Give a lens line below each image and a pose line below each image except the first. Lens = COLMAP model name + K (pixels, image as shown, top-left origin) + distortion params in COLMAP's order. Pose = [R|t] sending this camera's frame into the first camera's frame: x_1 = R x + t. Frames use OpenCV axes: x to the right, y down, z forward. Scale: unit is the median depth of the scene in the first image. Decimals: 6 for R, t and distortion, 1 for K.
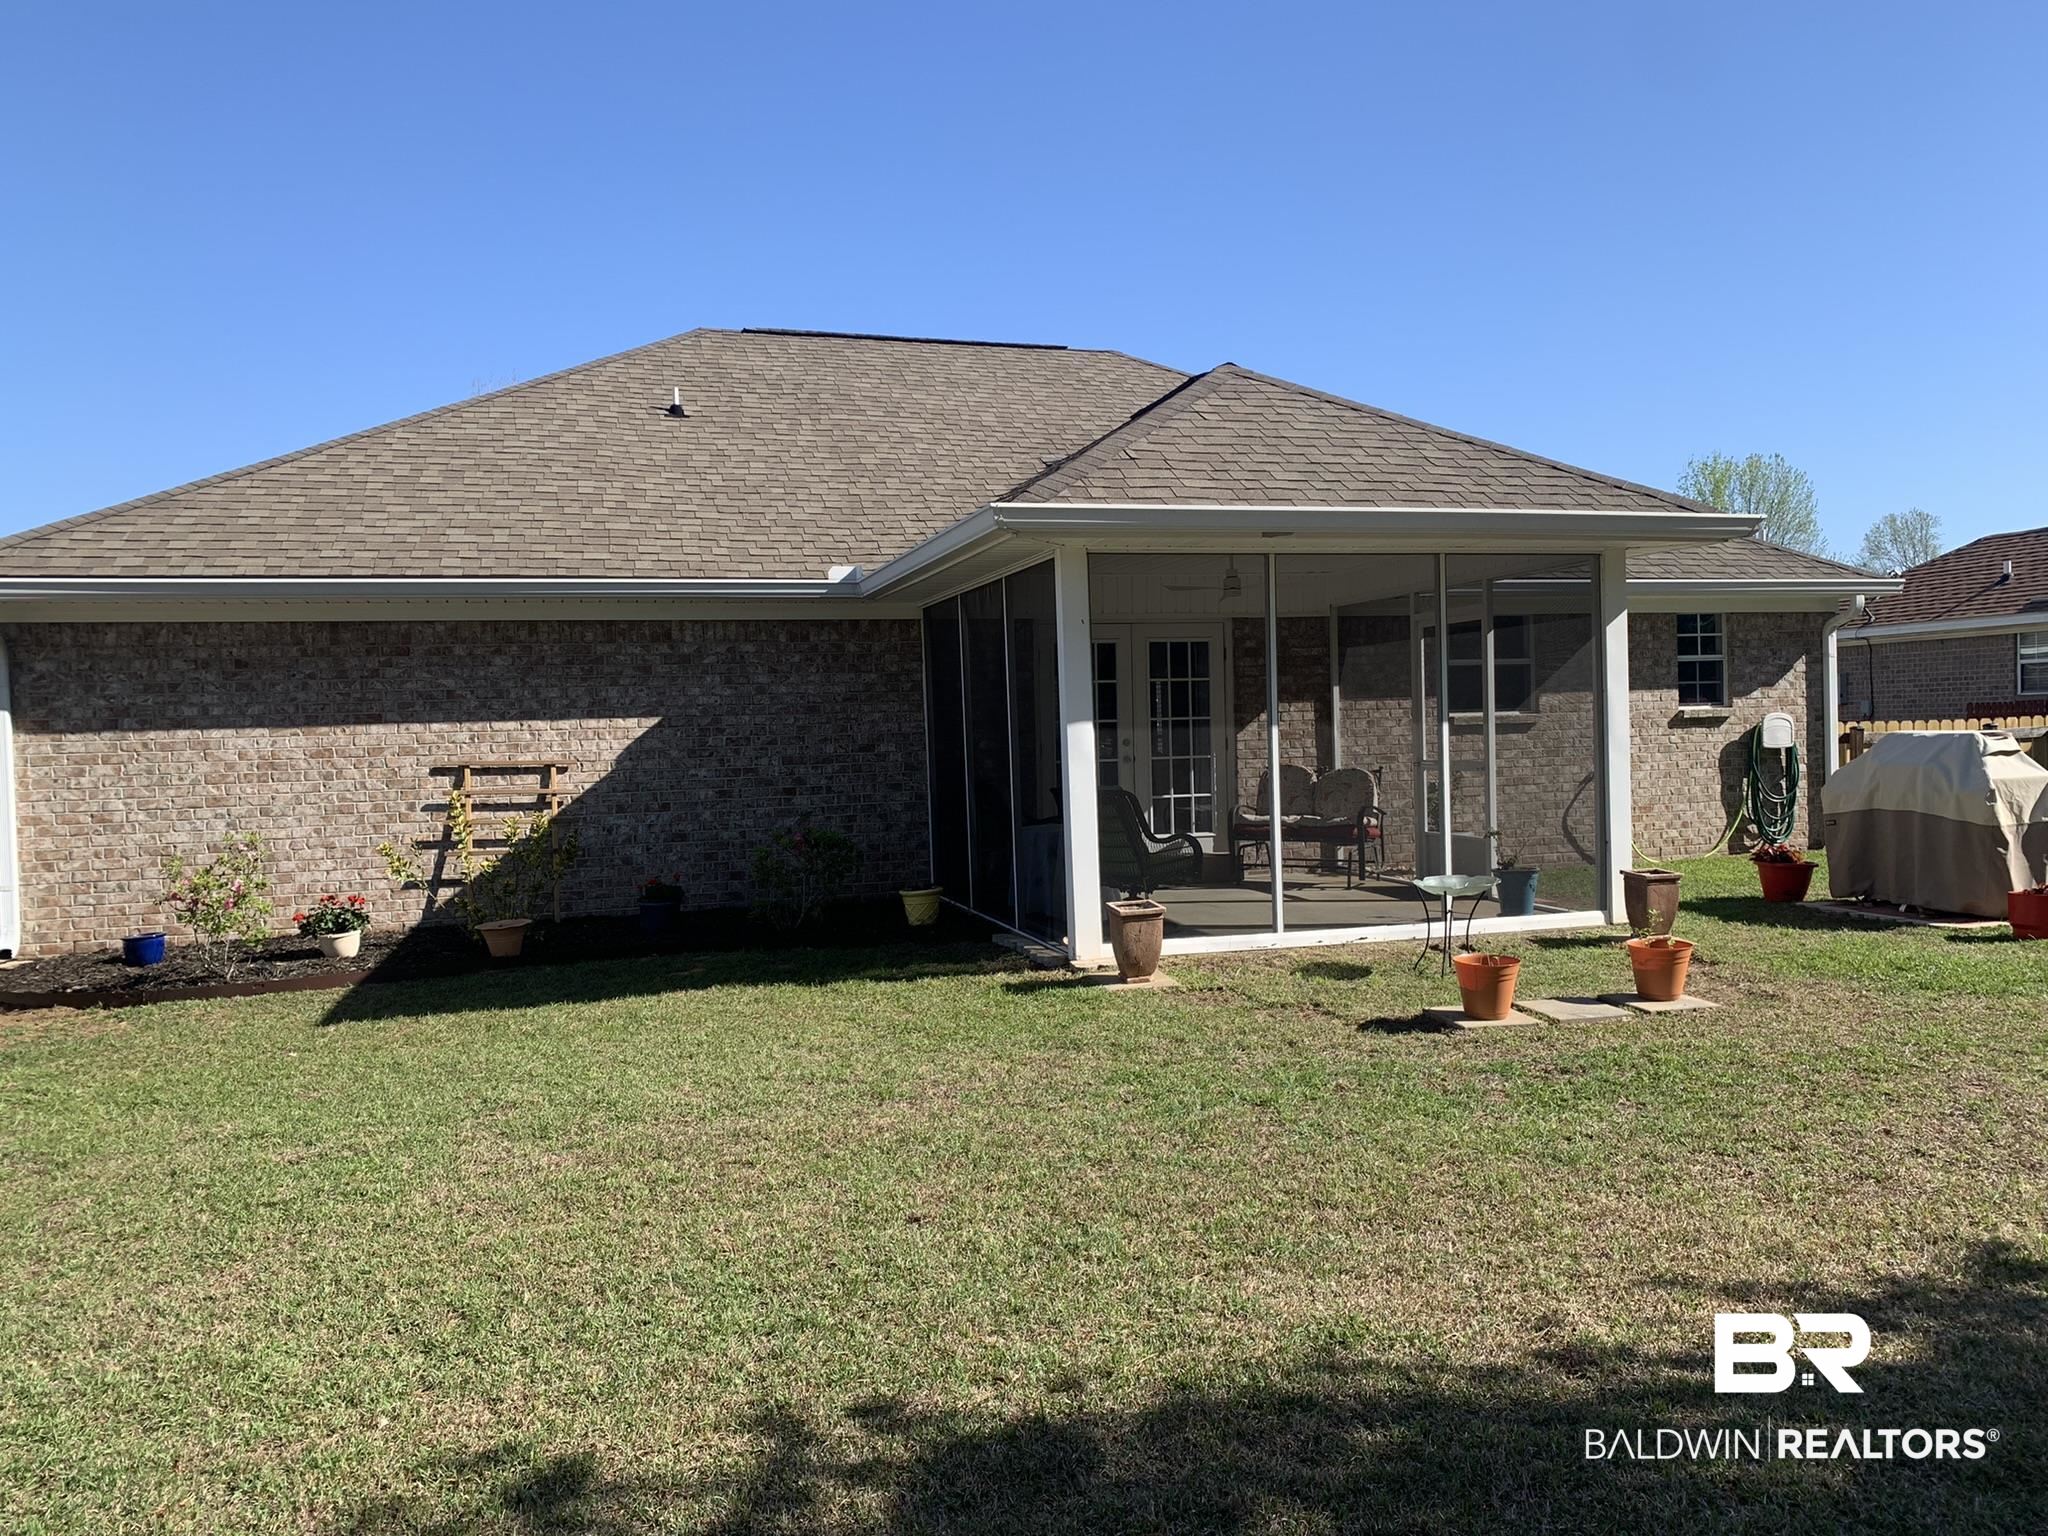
lens RADIAL K [[1532.9, 0, 1051.8], [0, 1532.9, 764.0], [0, 0, 1]] dist [0.012240, -0.006783]
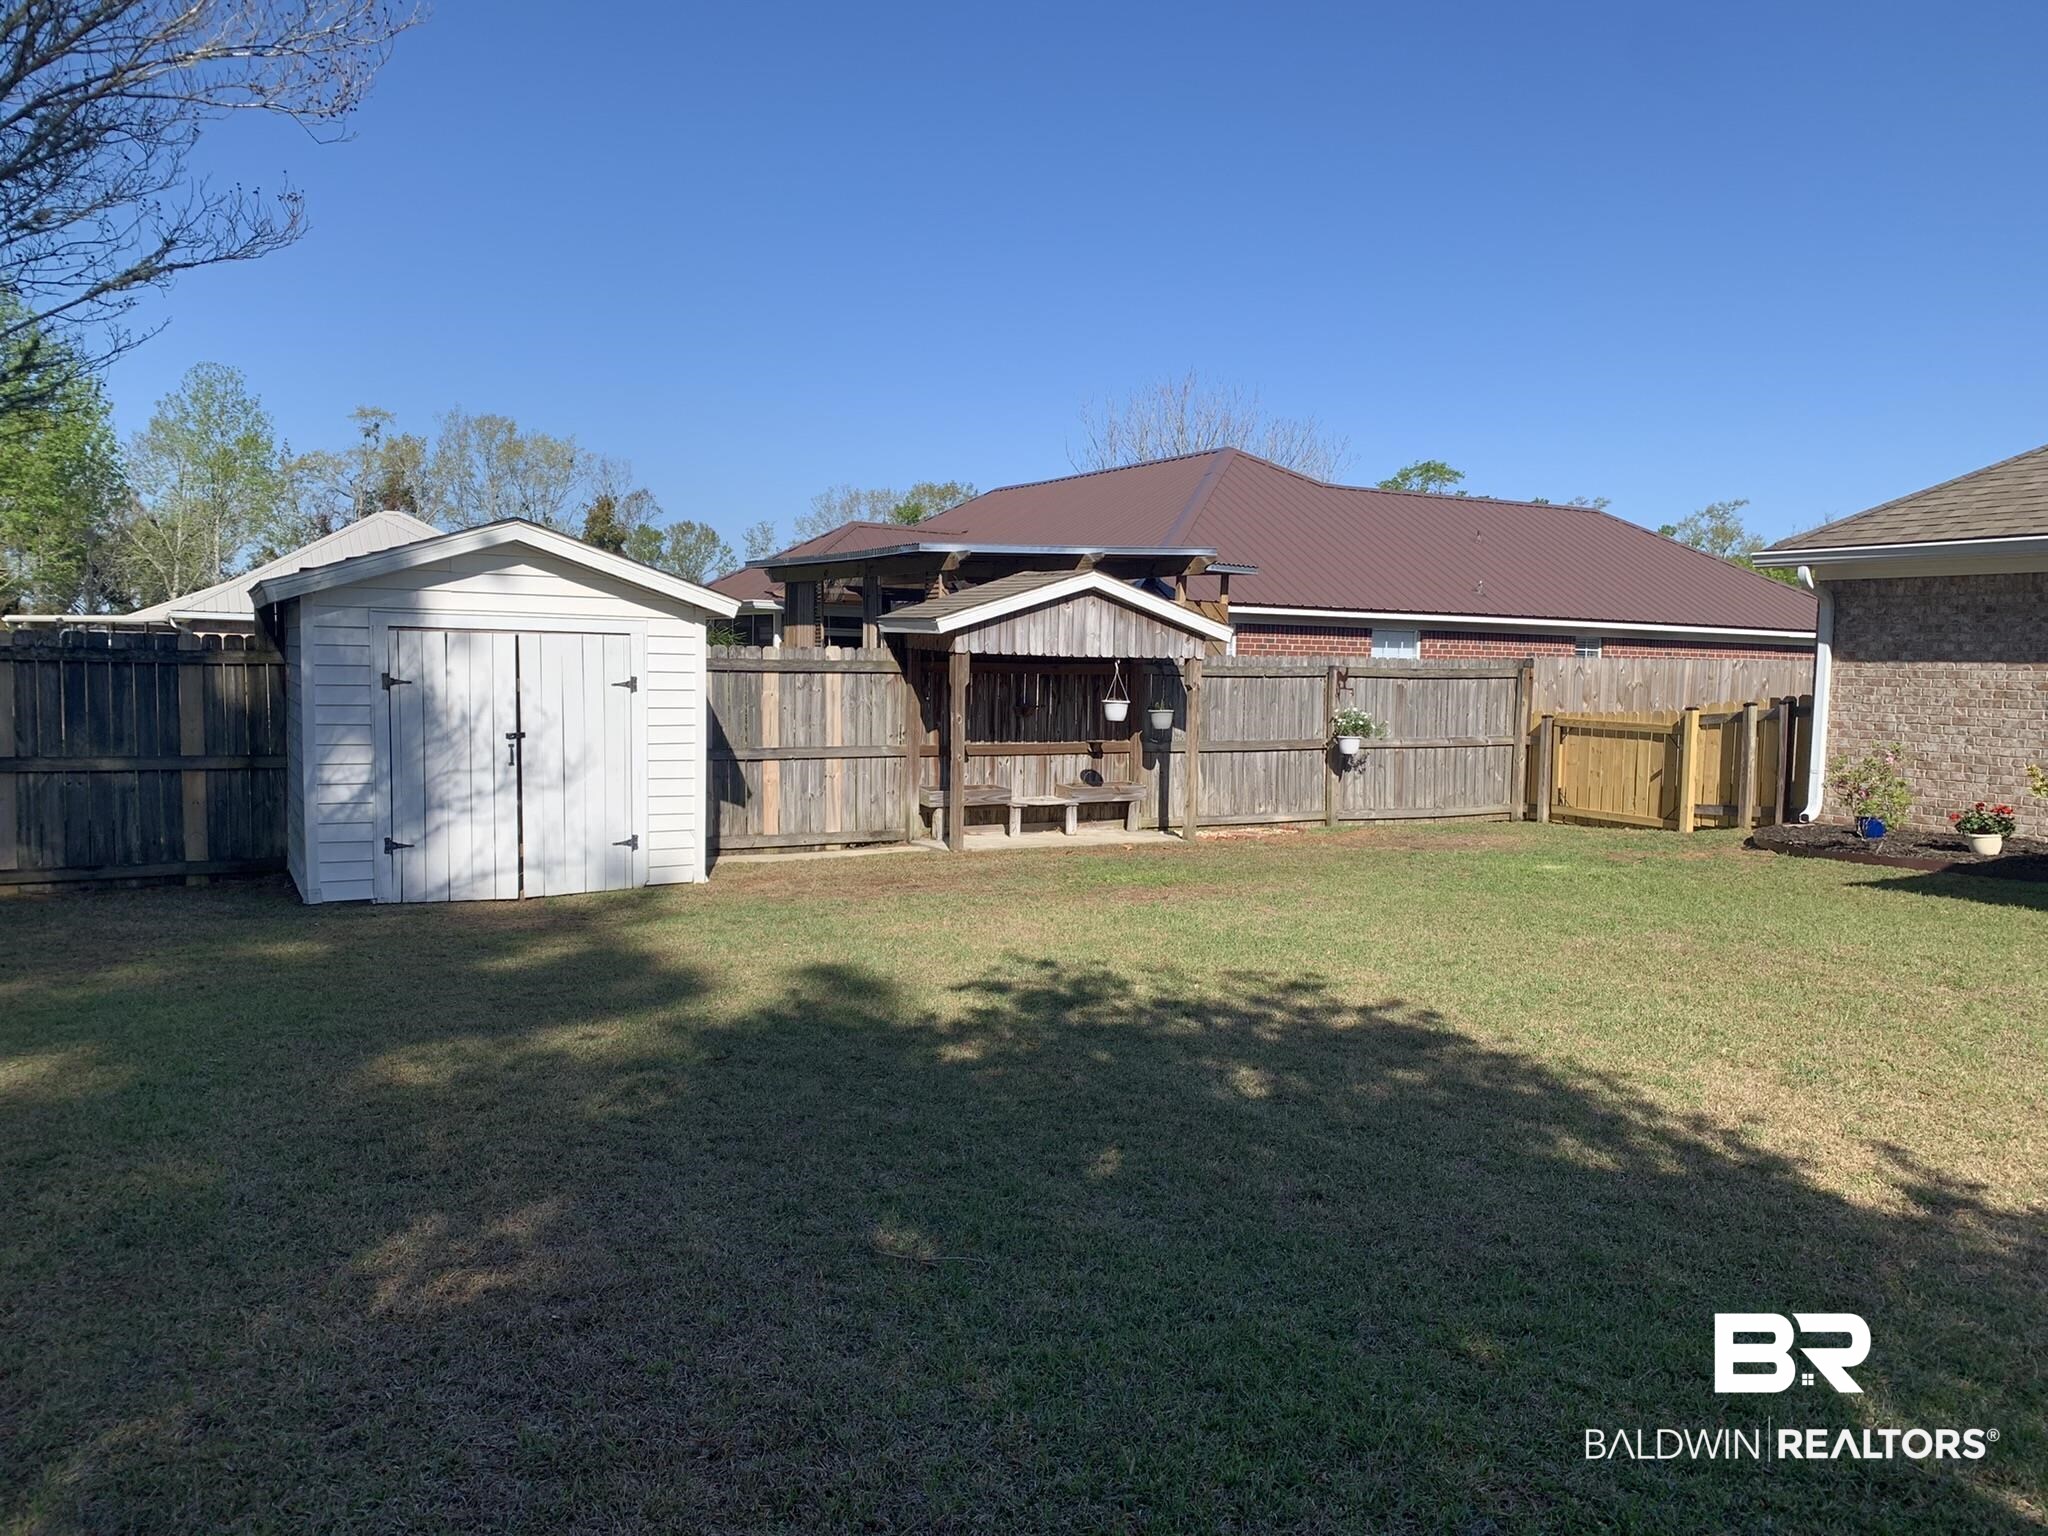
lens RADIAL K [[1532.9, 0, 1051.8], [0, 1532.9, 764.0], [0, 0, 1]] dist [0.012240, -0.006783]
pose [[0.214701, 0.097115, -0.971840, 0.504789], [-0.051803, 0.994776, 0.087963, -0.012107], [0.975305, 0.031459, 0.218610, 0.019684]]
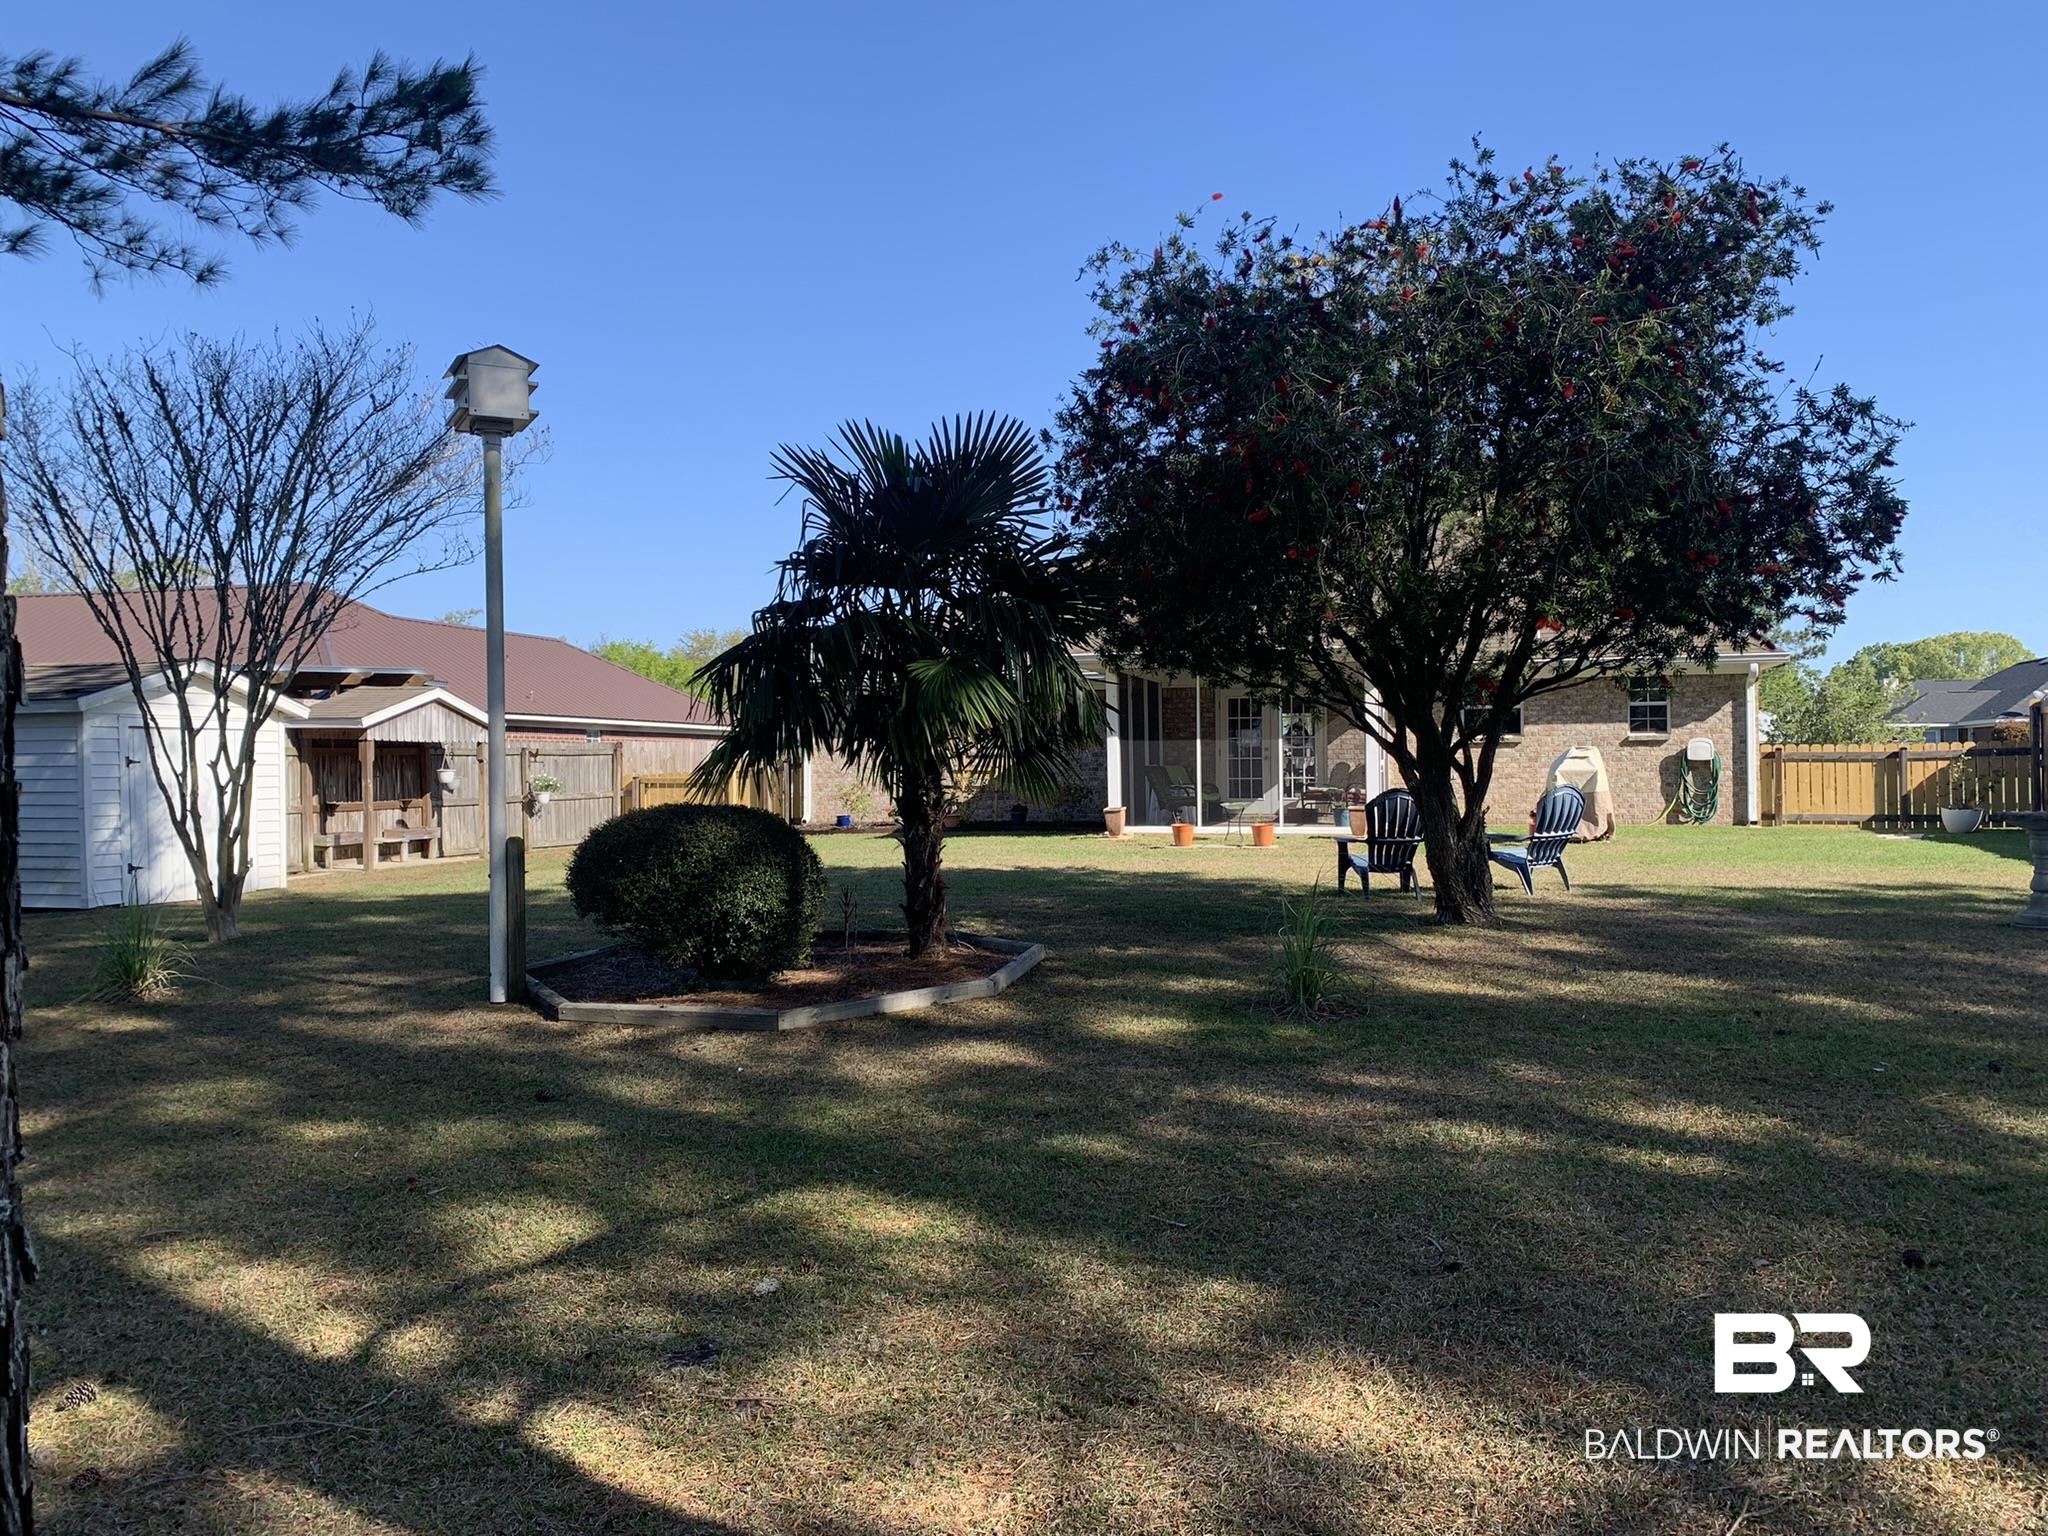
lens RADIAL K [[1532.9, 0, 1051.8], [0, 1532.9, 764.0], [0, 0, 1]] dist [0.012240, -0.006783]
pose [[0.847646, 0.018301, -0.530247, 1.006603], [-0.026605, 0.999614, -0.008029, 0.032722], [0.529896, 0.020913, 0.847805, -0.943130]]
